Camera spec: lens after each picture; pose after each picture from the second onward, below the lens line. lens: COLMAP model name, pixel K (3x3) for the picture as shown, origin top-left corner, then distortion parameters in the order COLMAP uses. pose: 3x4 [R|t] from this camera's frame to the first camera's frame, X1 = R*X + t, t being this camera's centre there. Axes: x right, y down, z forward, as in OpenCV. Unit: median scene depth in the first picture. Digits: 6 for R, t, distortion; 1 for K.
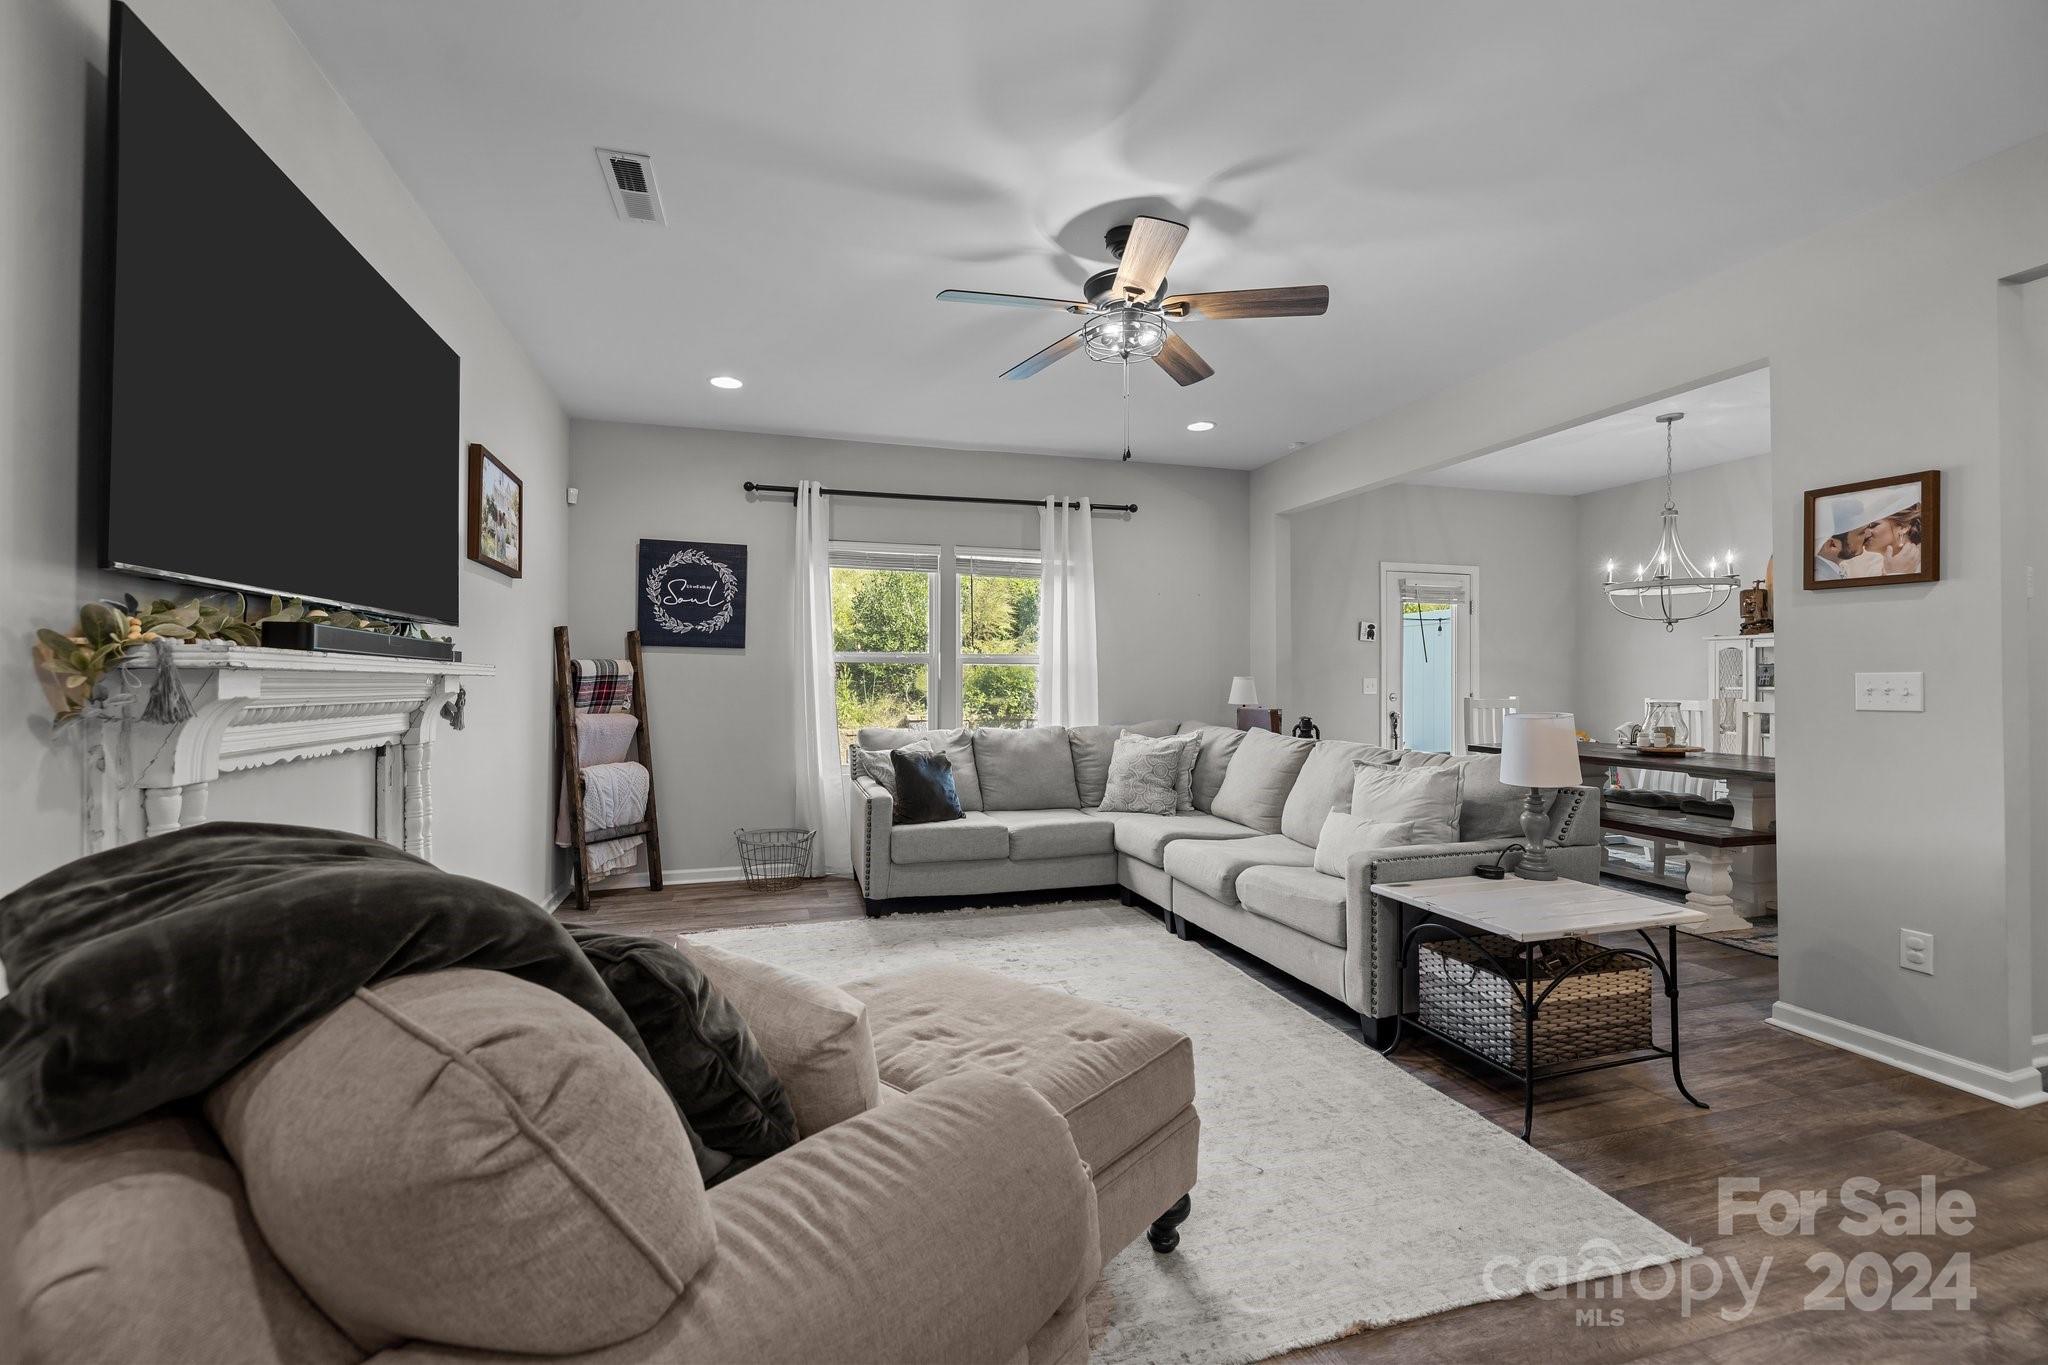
lens RADIAL K [[860.5, 0, 1015.1], [0, 860.5, 673.3], [0, 0, 1]] dist [0.000586, -0.000073]
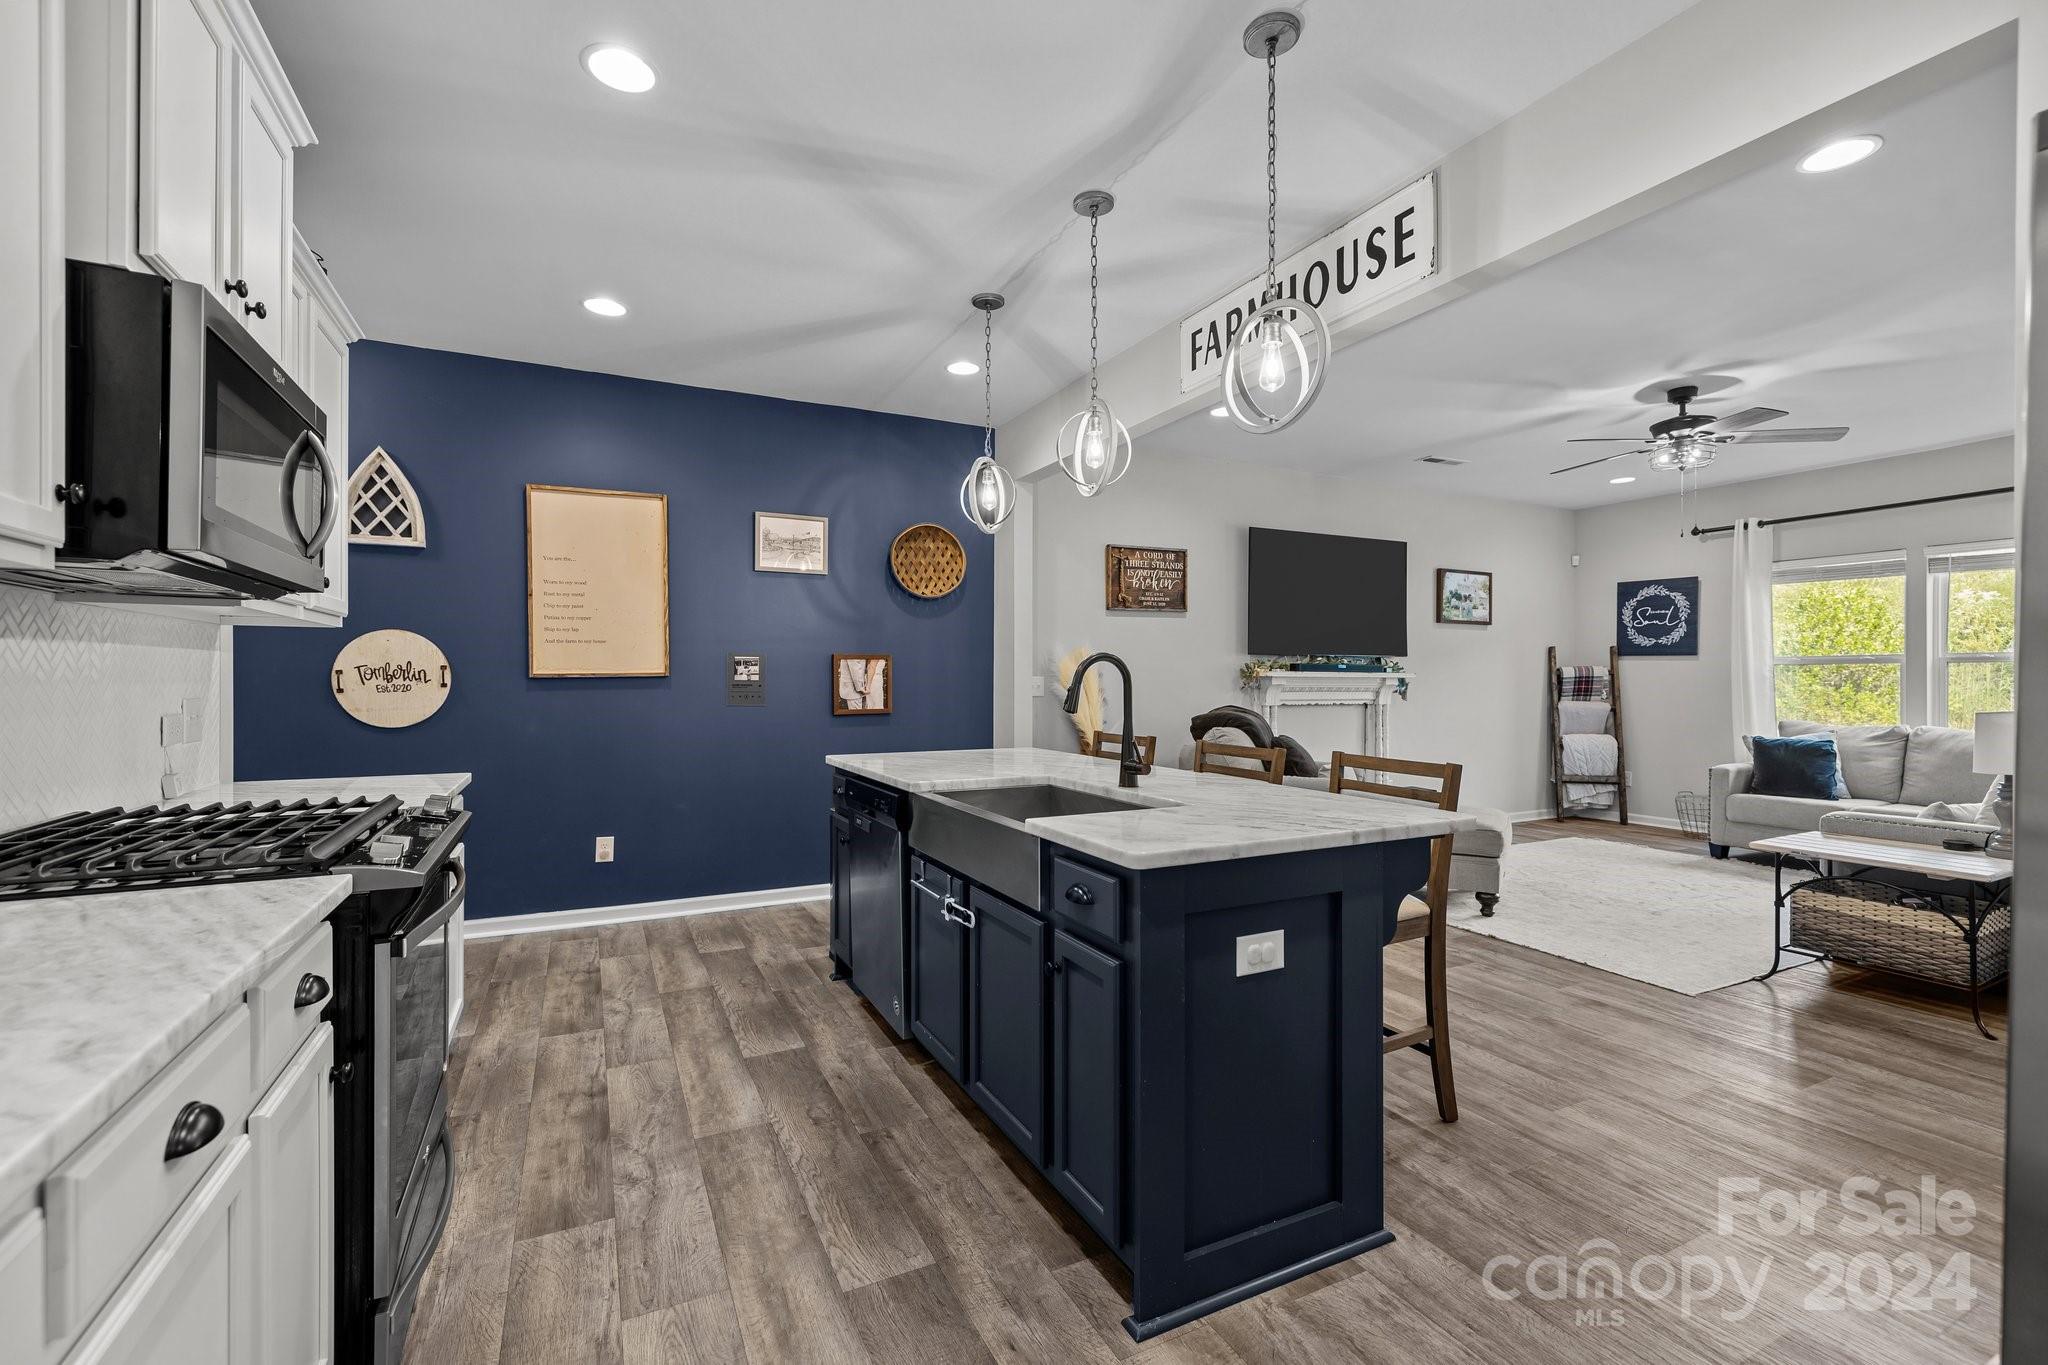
lens RADIAL K [[871.1, 0, 1021.6], [0, 871.1, 677.5], [0, 0, 1]] dist [0.004278, 0.000331]
pose [[0.175641, -0.001206, -0.984454, 0.855863], [0.007904, 0.999969, 0.000185, -0.003819], [0.984423, -0.007813, 0.175645, -0.257015]]
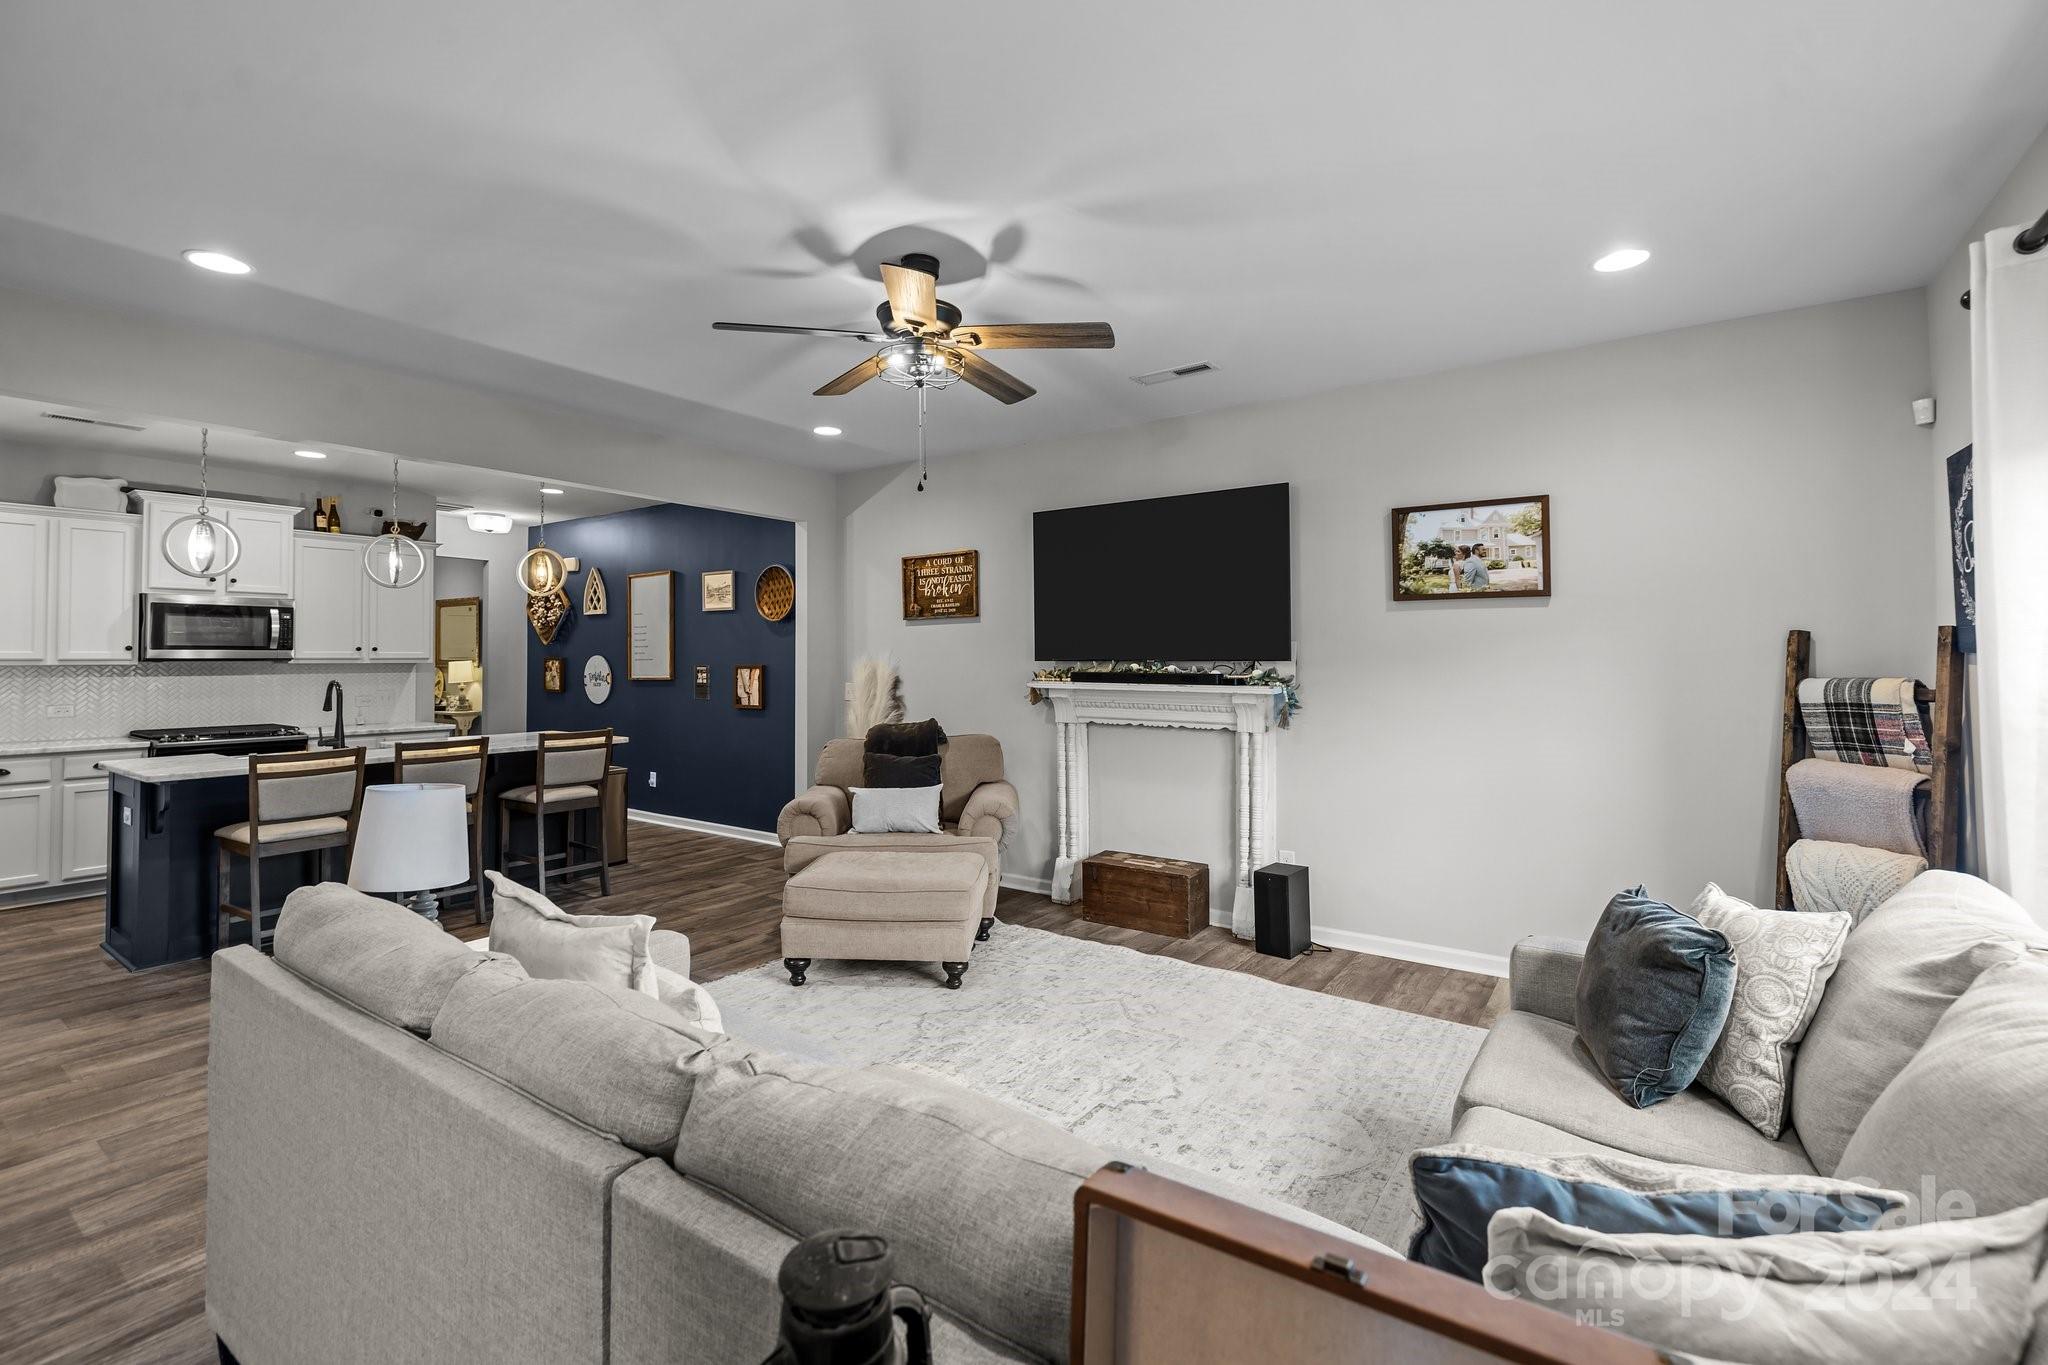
lens RADIAL K [[895.5, 0, 1029.9], [0, 895.5, 640.8], [0, 0, 1]] dist [-0.001041, -0.000218]
pose [[-0.781361, -0.011104, -0.623980, 0.388600], [0.007006, 0.999623, -0.026561, -0.029034], [0.624040, -0.025125, -0.780989, 1.097592]]
